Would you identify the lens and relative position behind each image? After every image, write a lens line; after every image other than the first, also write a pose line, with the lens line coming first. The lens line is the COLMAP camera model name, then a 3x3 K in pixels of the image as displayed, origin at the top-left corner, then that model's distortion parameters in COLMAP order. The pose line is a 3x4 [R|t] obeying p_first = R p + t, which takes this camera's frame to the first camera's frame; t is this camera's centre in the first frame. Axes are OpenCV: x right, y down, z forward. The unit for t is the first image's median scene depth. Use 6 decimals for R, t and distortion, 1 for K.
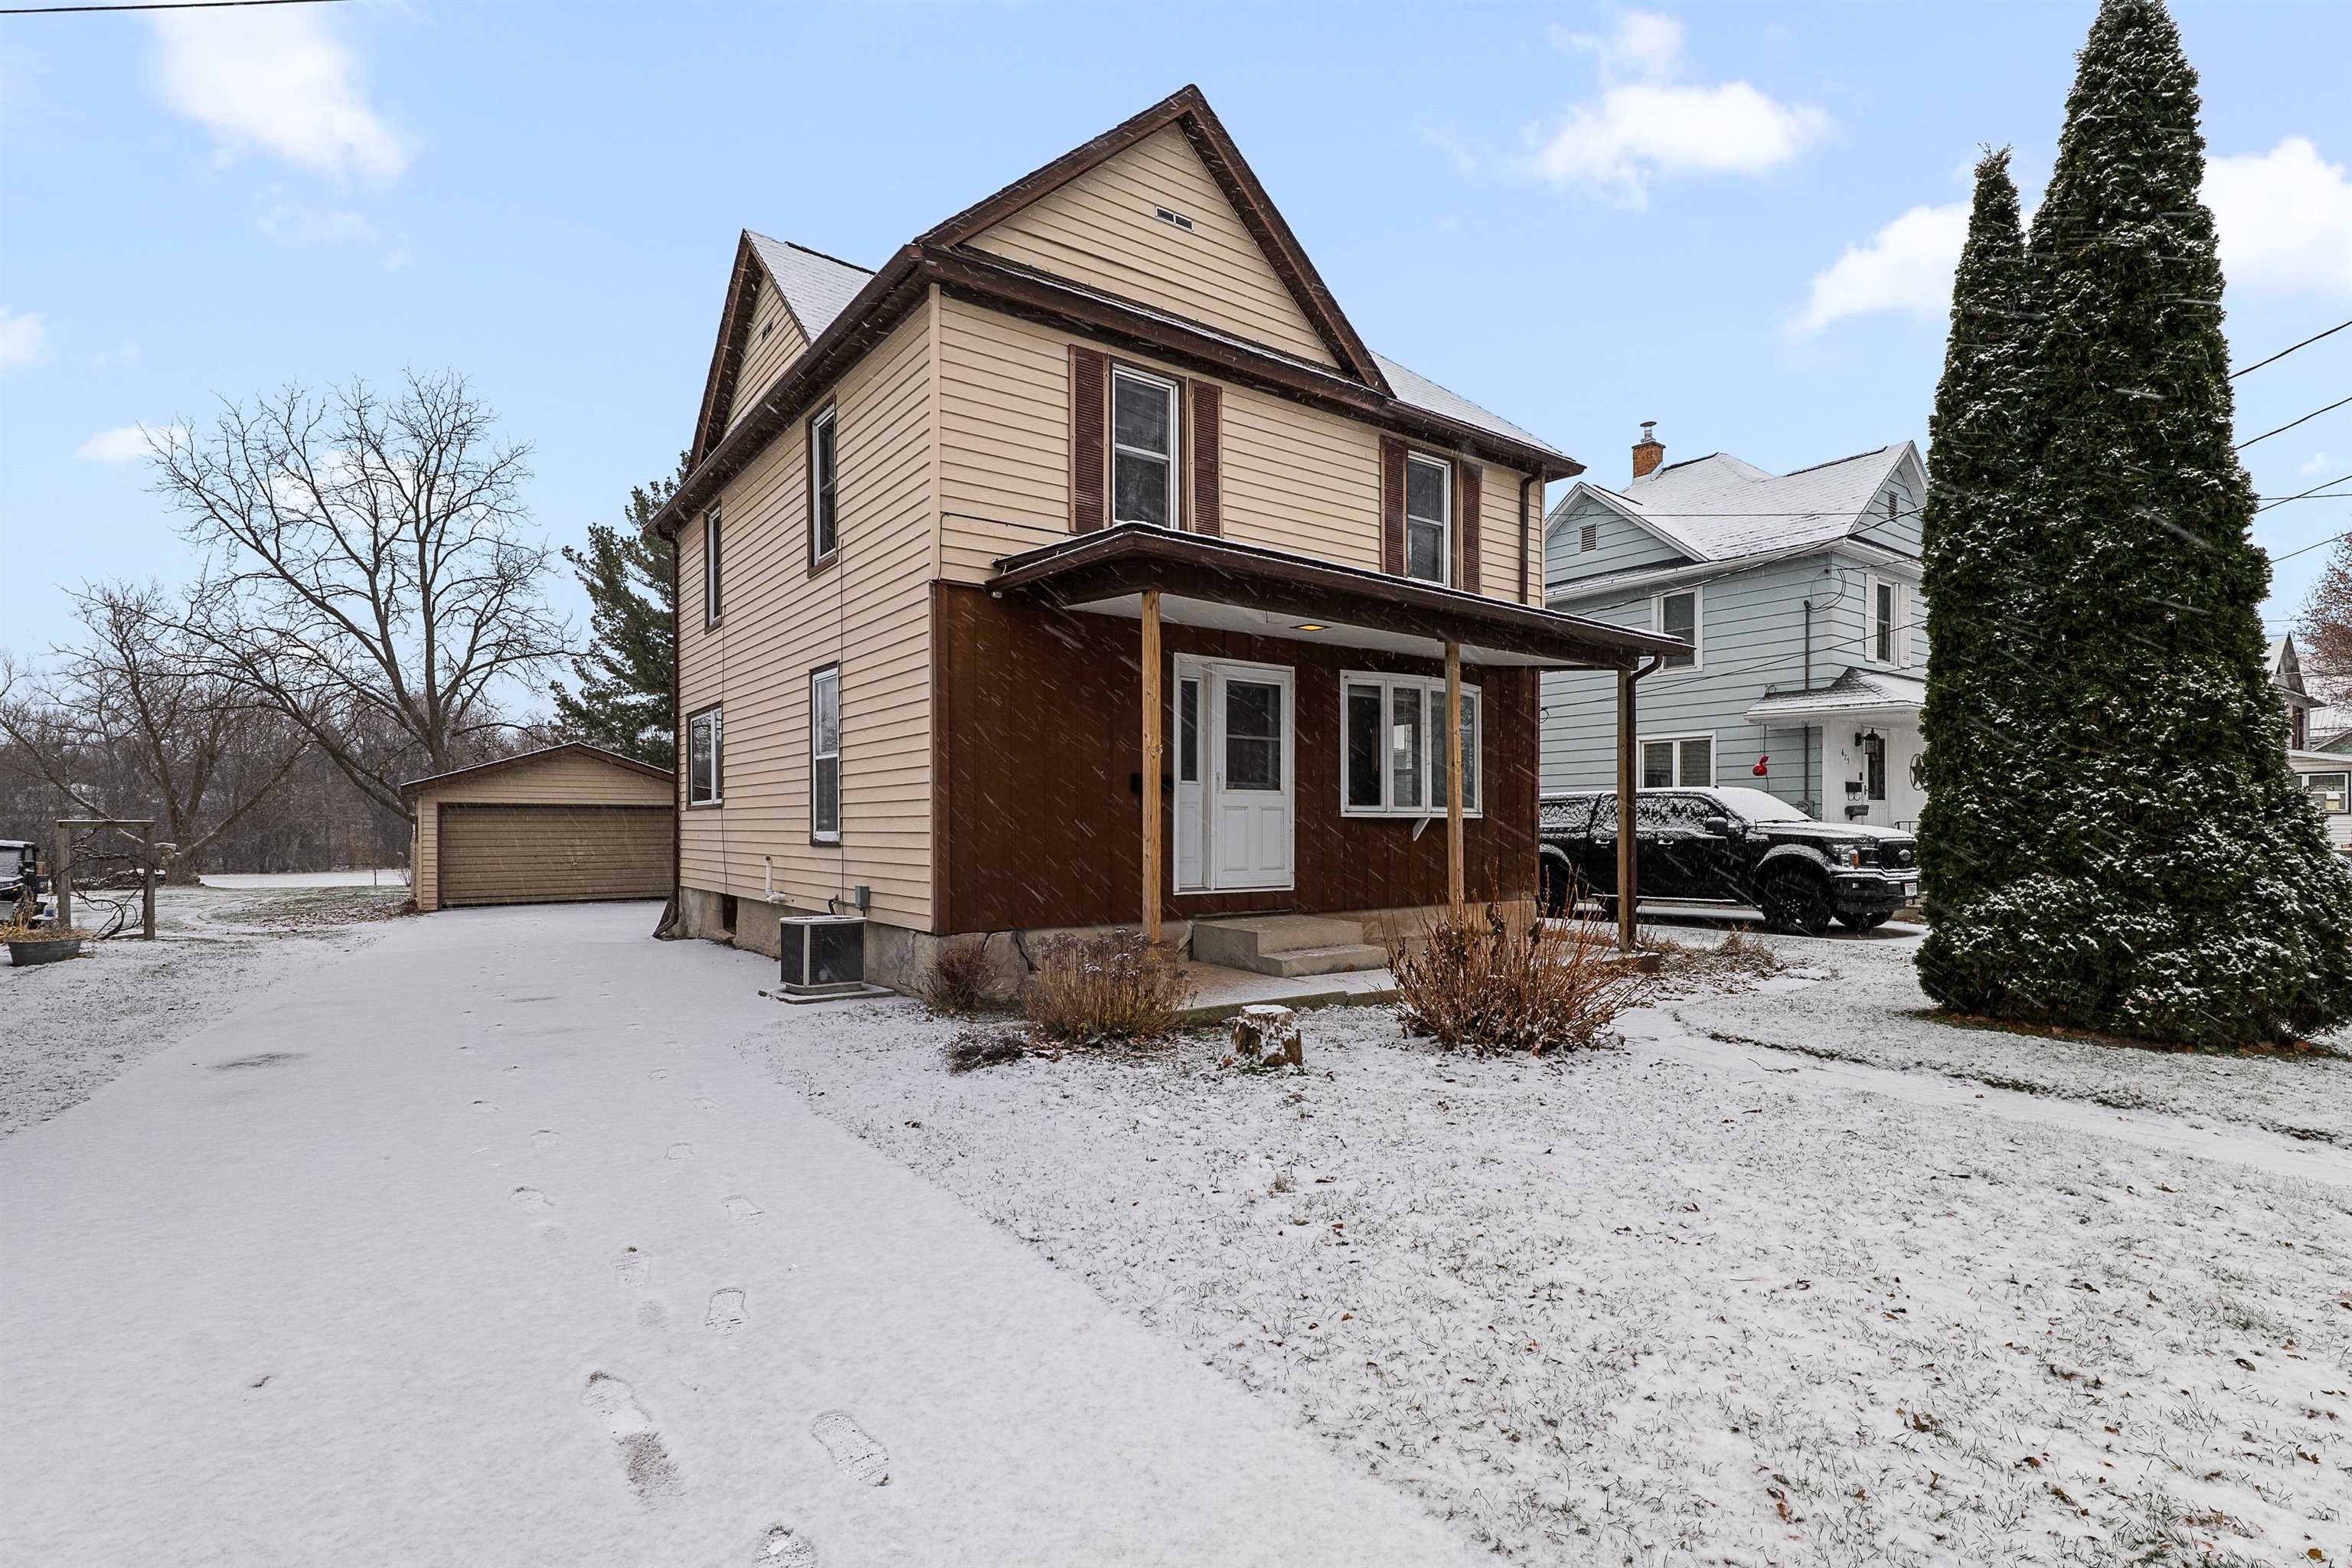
lens RADIAL K [[1128.1, 0, 1190.8], [0, 1128.1, 832.7], [0, 0, 1]] dist [0.004875, 0.001556]
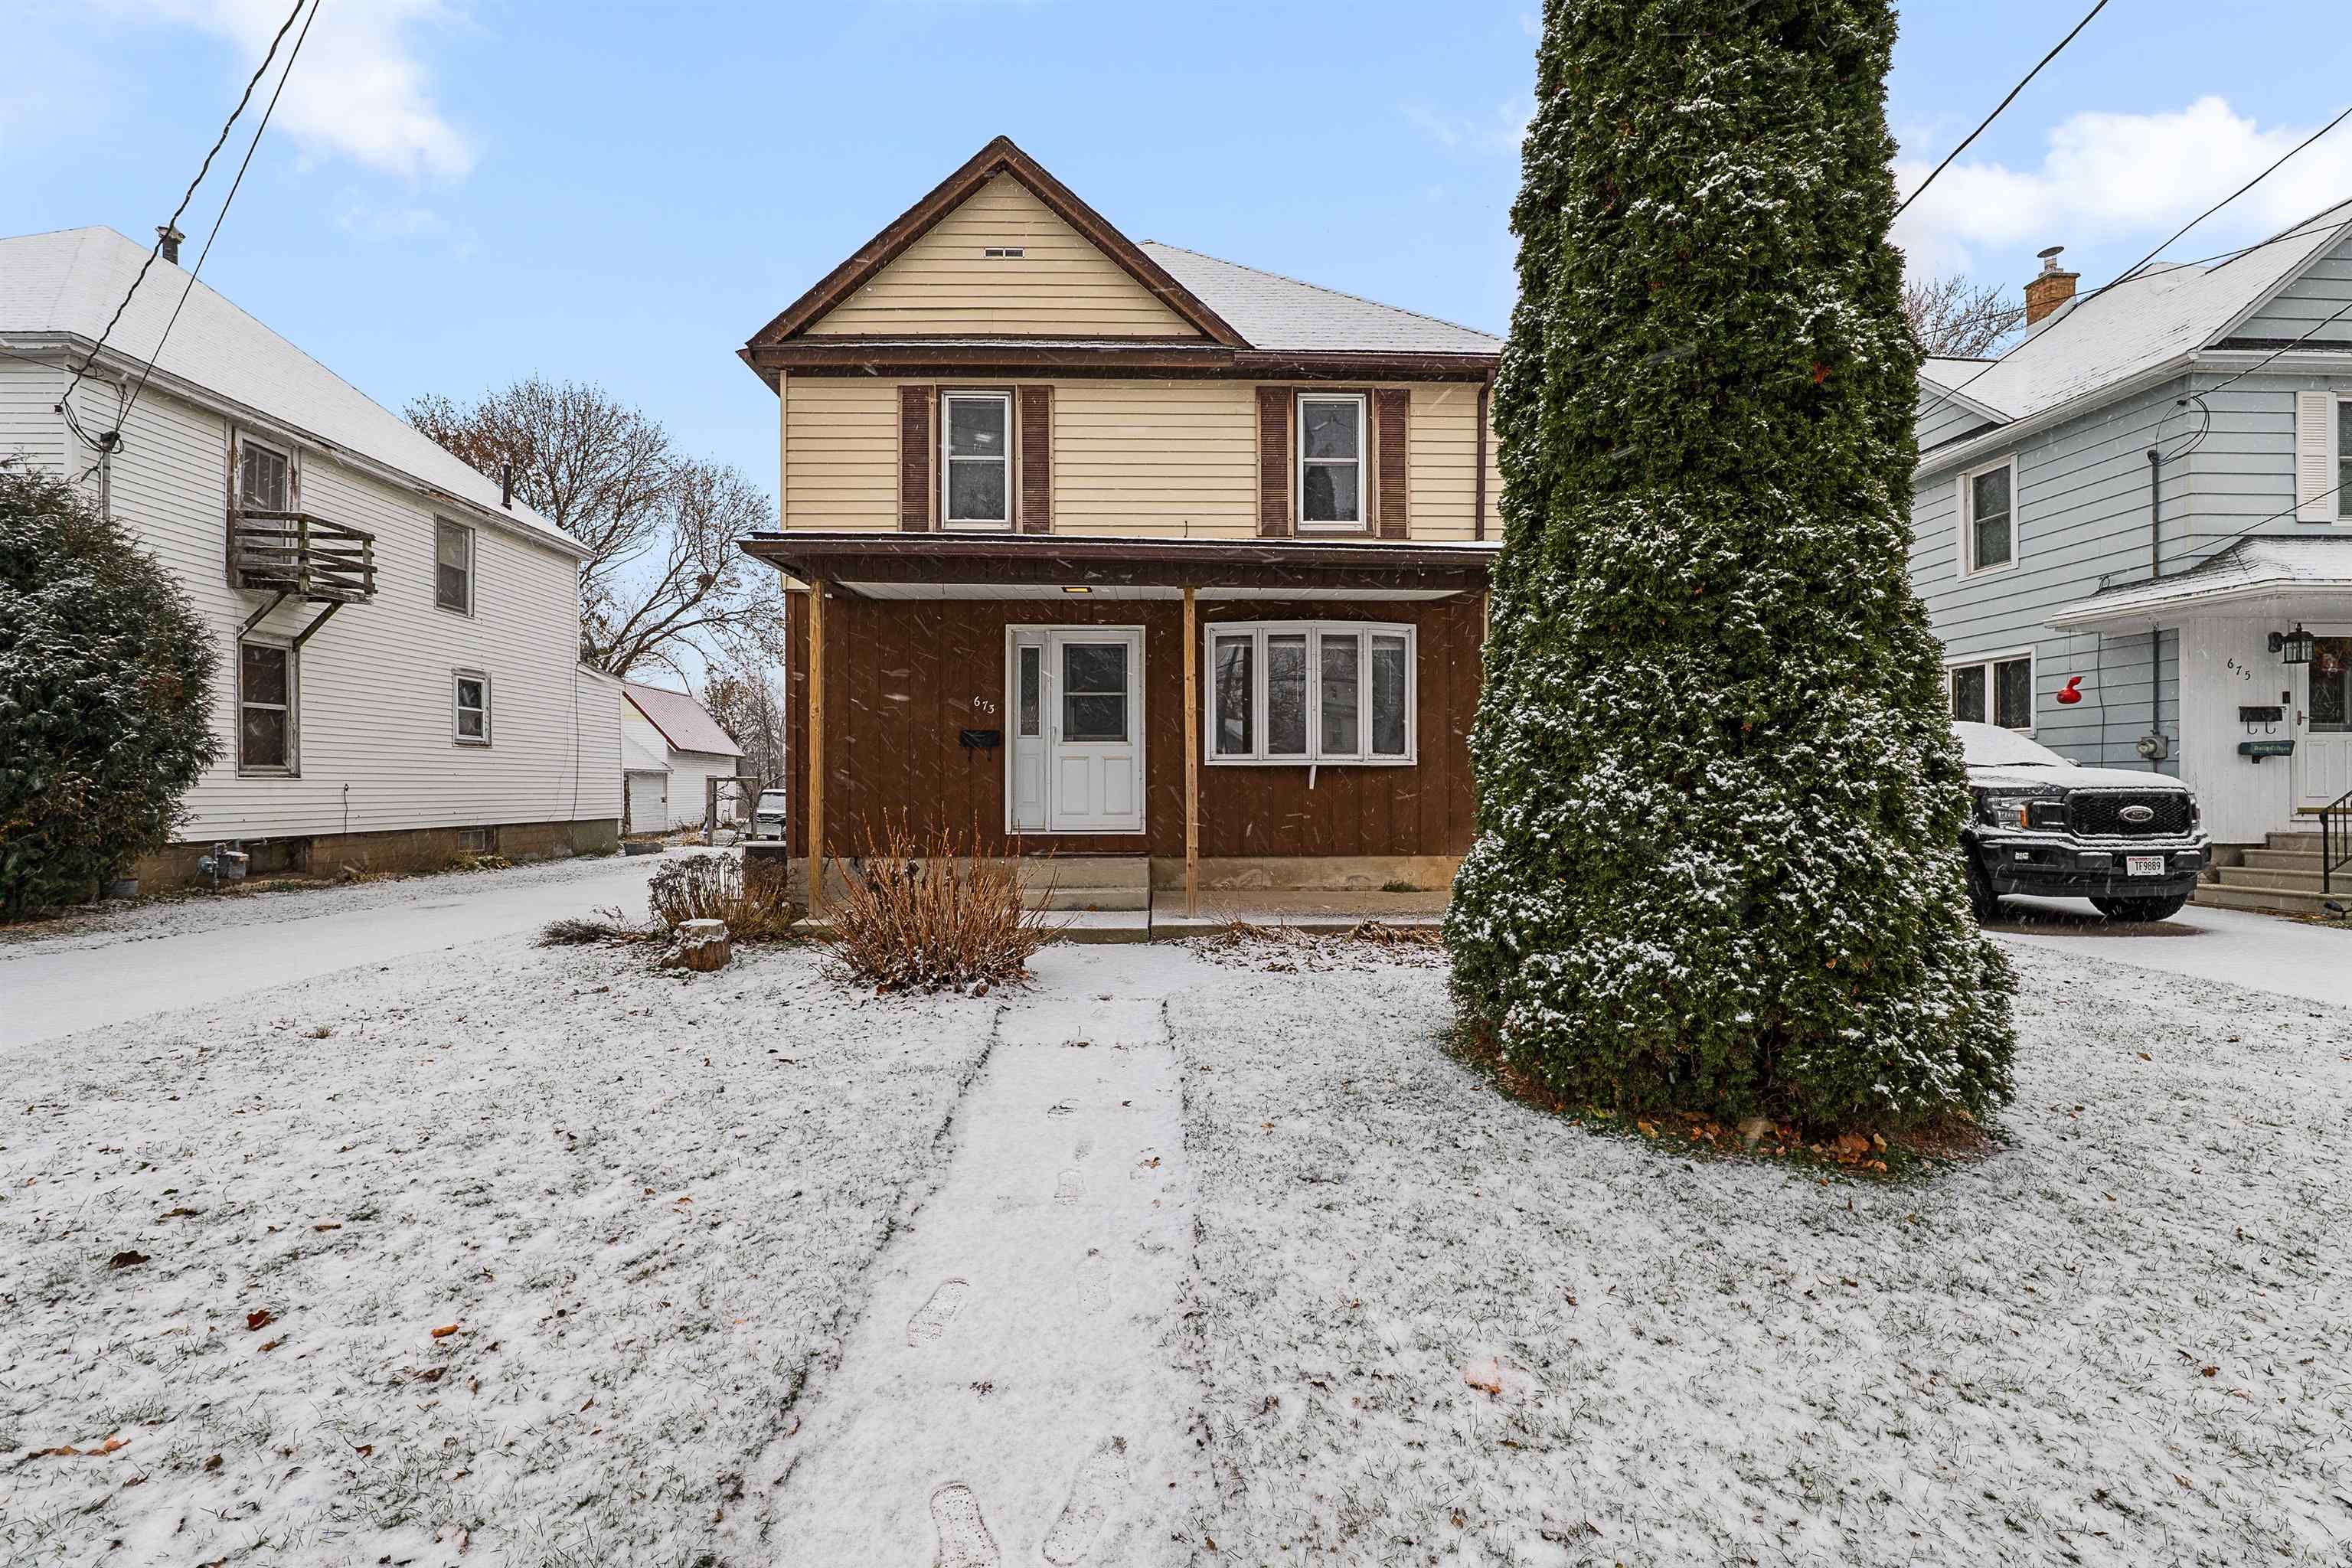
lens RADIAL K [[968.7, 0, 1172.6], [0, 968.7, 787.2], [0, 0, 1]] dist [-0.012266, 0.000391]
pose [[0.812056, 0.001108, -0.583578, 0.659158], [-0.000997, 0.999999, 0.000511, 0.005815], [0.583578, 0.000167, 0.812057, 0.274708]]
